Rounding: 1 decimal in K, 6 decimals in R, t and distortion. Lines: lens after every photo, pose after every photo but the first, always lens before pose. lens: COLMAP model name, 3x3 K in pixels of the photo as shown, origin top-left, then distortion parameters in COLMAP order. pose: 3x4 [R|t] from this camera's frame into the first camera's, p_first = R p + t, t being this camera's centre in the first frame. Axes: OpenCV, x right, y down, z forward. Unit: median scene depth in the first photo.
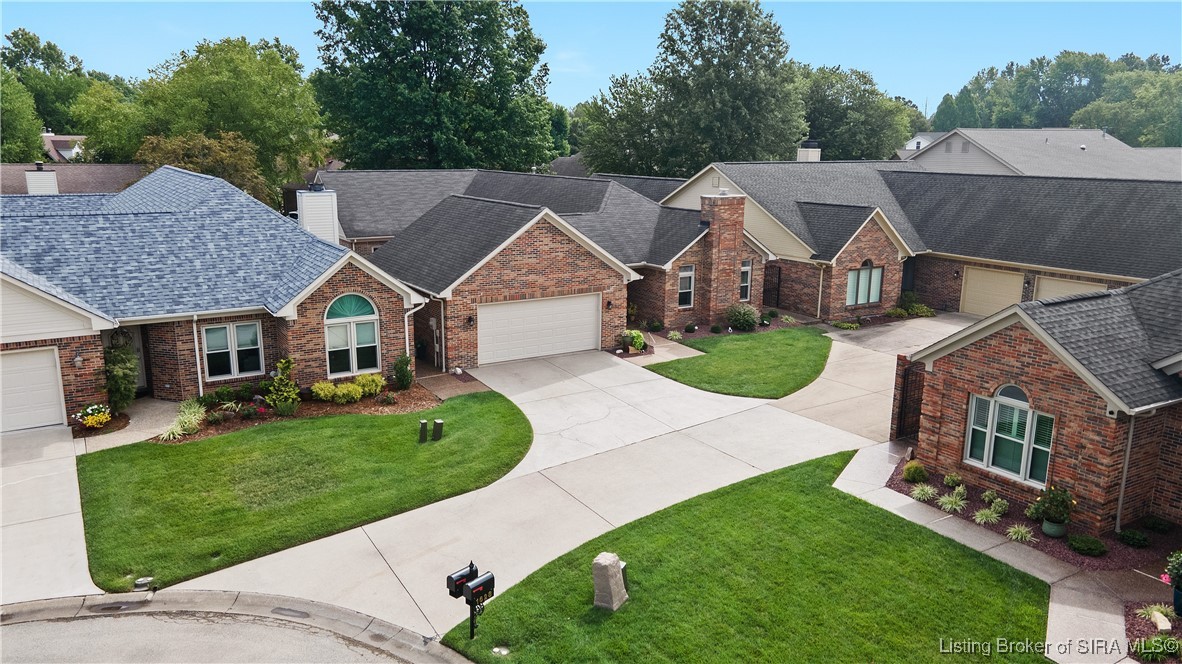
lens RADIAL K [[863.4, 0, 584.4], [0, 863.4, 335.9], [0, 0, 1]] dist [0.053458, 0.001452]
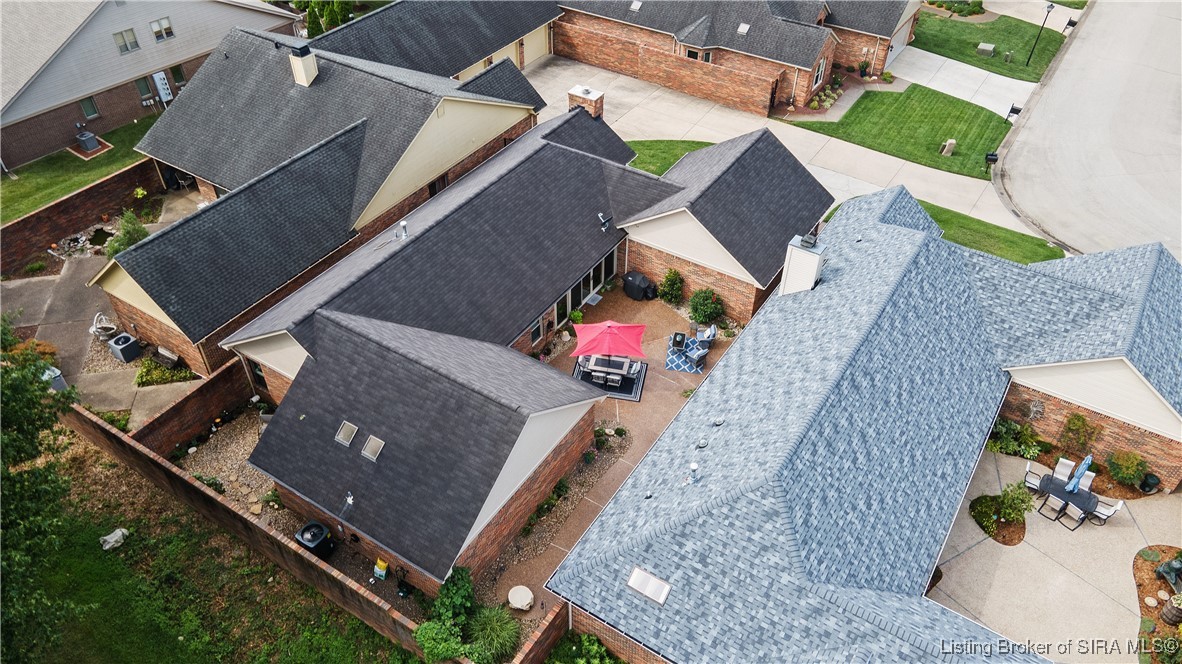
lens RADIAL K [[863.4, 0, 584.4], [0, 863.4, 335.9], [0, 0, 1]] dist [0.053458, 0.001452]
pose [[-0.427294, -0.610918, 0.666482, -1.038216], [0.191104, 0.659483, 0.727022, -0.982524], [-0.883685, 0.438020, -0.165045, 1.589862]]
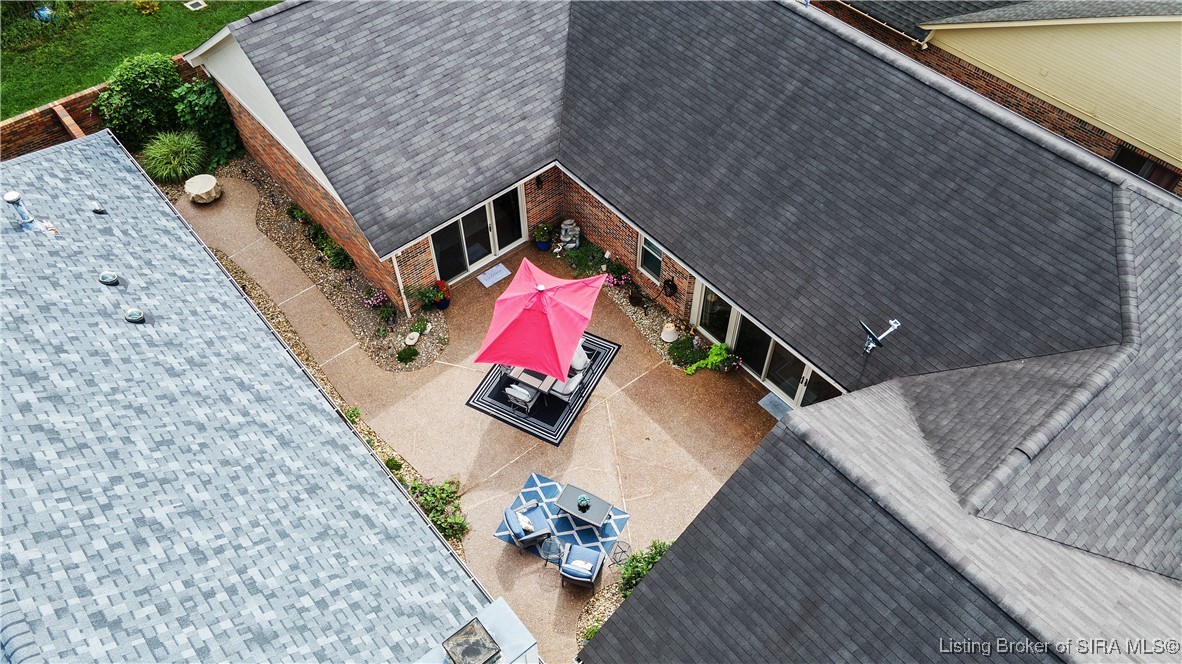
lens RADIAL K [[860.8, 0, 585.0], [0, 860.8, 341.2], [0, 0, 1]] dist [0.035640, 0.010224]
pose [[0.988082, -0.128956, 0.084048, -0.307434], [0.046379, 0.770064, 0.636279, -0.488178], [-0.146774, -0.624798, 0.766867, 0.908440]]
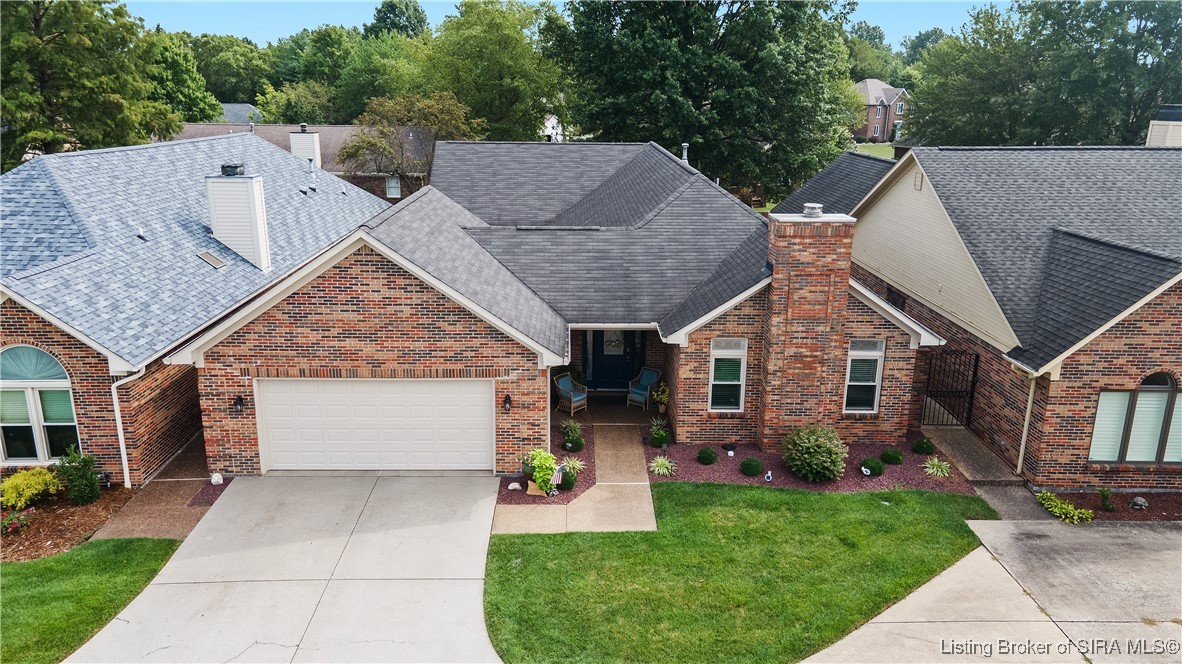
lens RADIAL K [[860.8, 0, 585.0], [0, 860.8, 341.2], [0, 0, 1]] dist [0.035640, 0.010224]
pose [[0.858861, 0.141727, -0.492210, 0.362161], [-0.114795, 0.989773, 0.084689, -0.135487], [0.499179, -0.016233, 0.866347, 0.557239]]
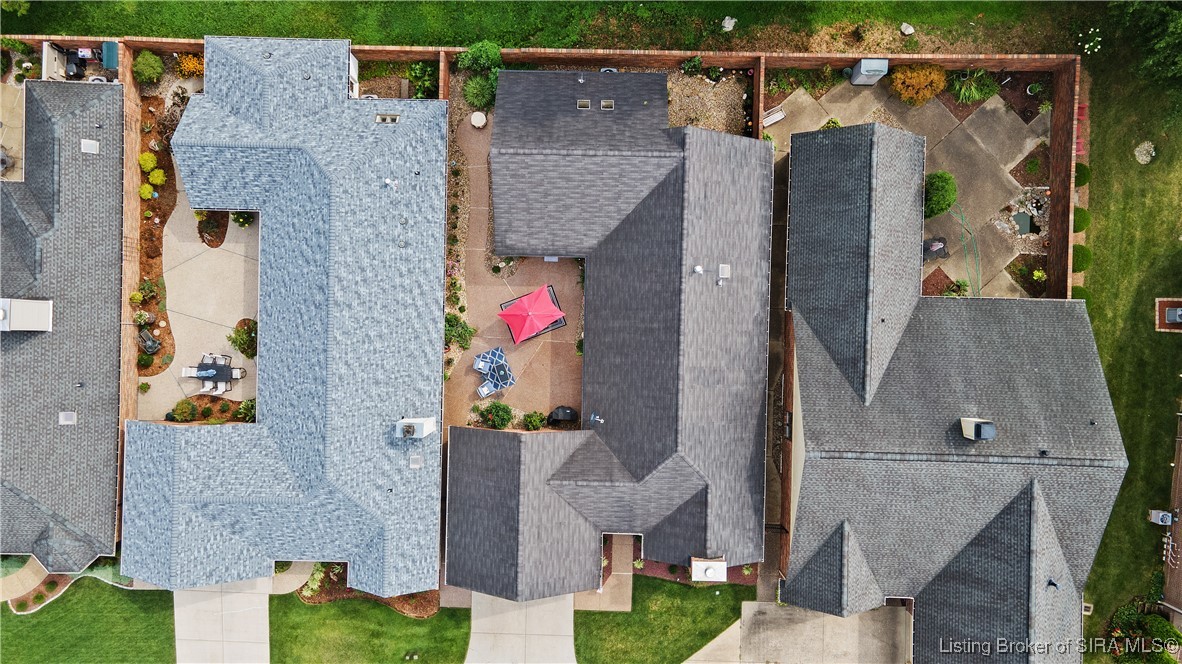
lens RADIAL K [[860.8, 0, 585.0], [0, 860.8, 341.2], [0, 0, 1]] dist [0.035640, 0.010224]
pose [[0.839900, 0.542518, -0.015578, -0.157385], [-0.099890, 0.182731, 0.978075, -1.586727], [0.533470, -0.819929, 0.207668, 1.075136]]
